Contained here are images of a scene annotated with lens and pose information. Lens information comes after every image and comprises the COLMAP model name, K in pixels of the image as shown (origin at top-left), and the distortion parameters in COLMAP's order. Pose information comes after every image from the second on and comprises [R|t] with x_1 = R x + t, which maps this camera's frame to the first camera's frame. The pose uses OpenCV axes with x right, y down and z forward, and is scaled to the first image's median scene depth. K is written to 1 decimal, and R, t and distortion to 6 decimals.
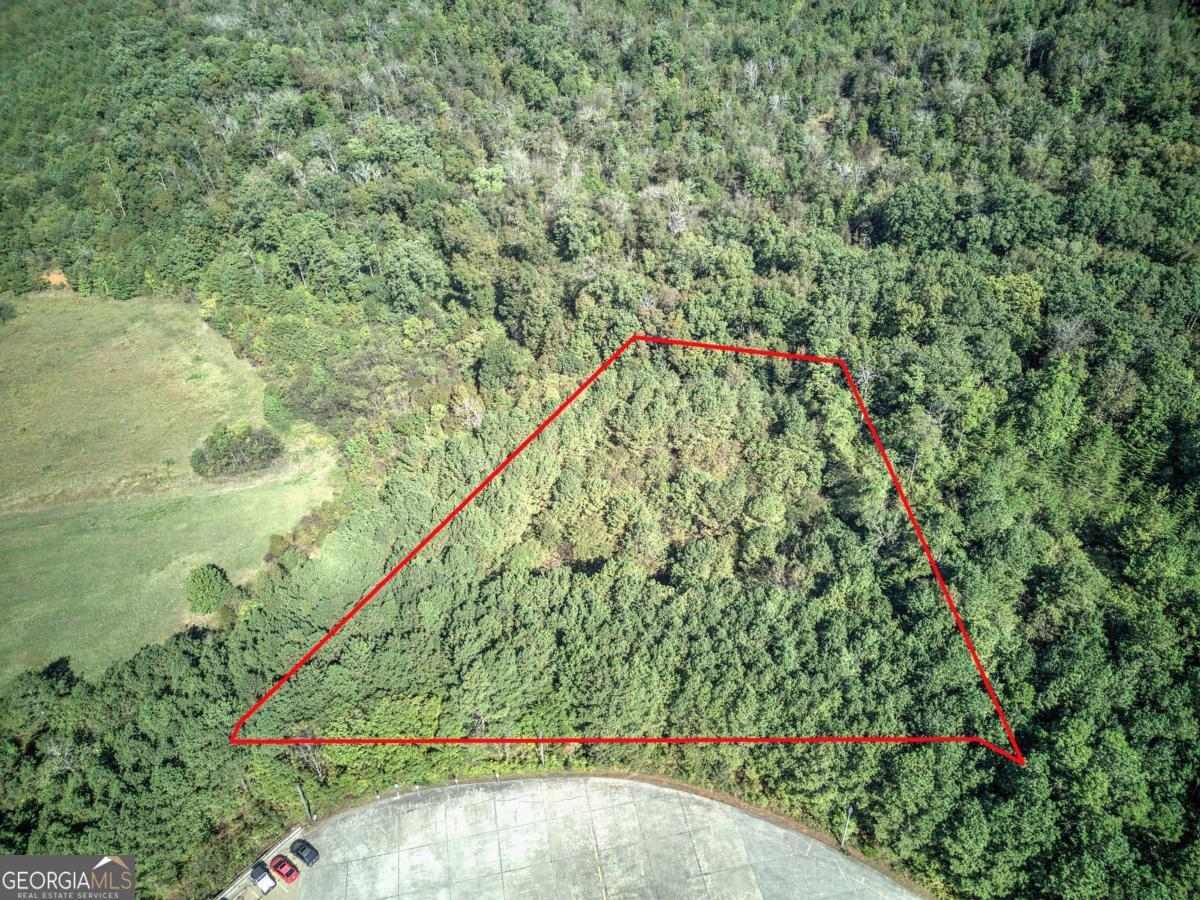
lens RADIAL K [[843.9, 0, 597.2], [0, 843.9, 449.4], [0, 0, 1]] dist [0.070044, -0.064634]
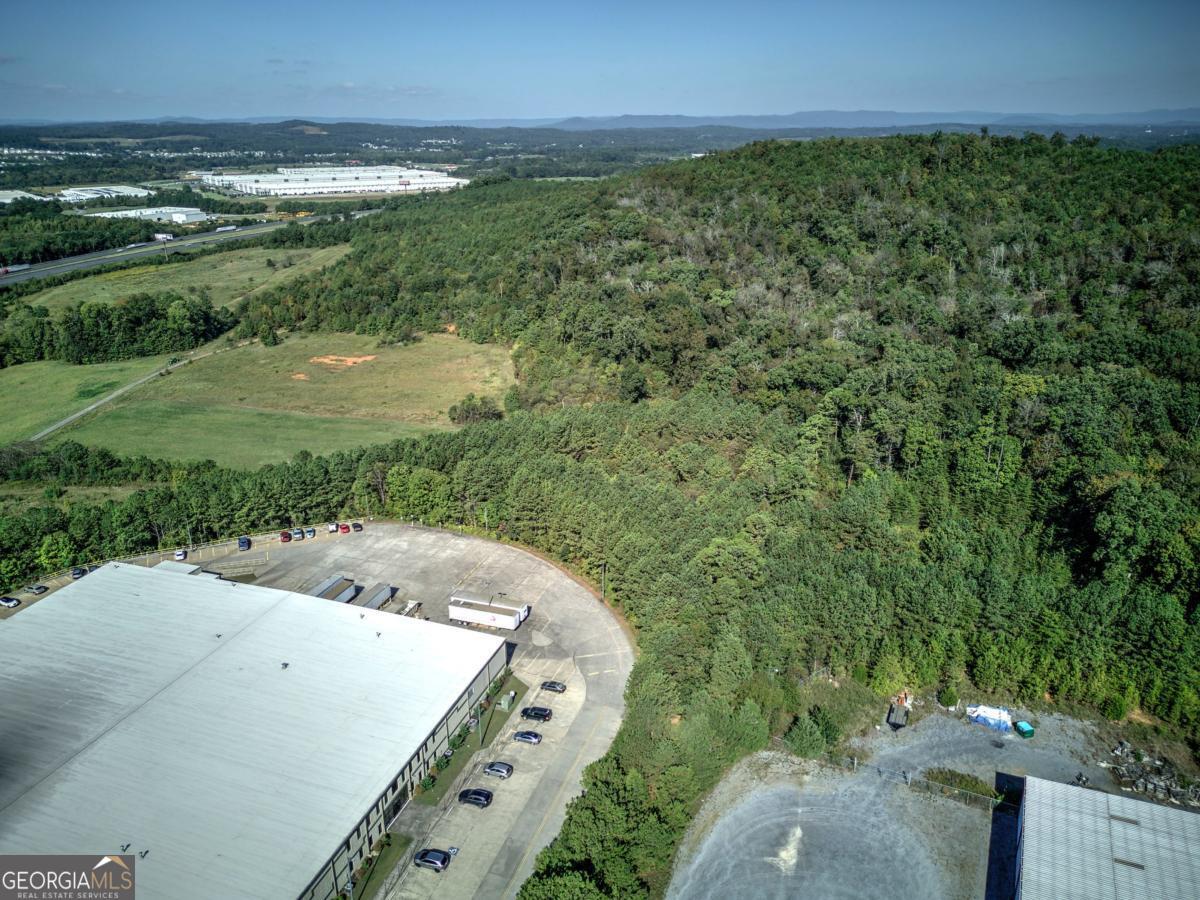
lens RADIAL K [[843.9, 0, 605.8], [0, 843.9, 444.0], [0, 0, 1]] dist [0.070044, -0.064634]
pose [[0.862182, 0.183253, -0.472293, 0.405294], [-0.289359, 0.943379, -0.162193, 0.180138], [0.415829, 0.276502, 0.866391, -0.186467]]
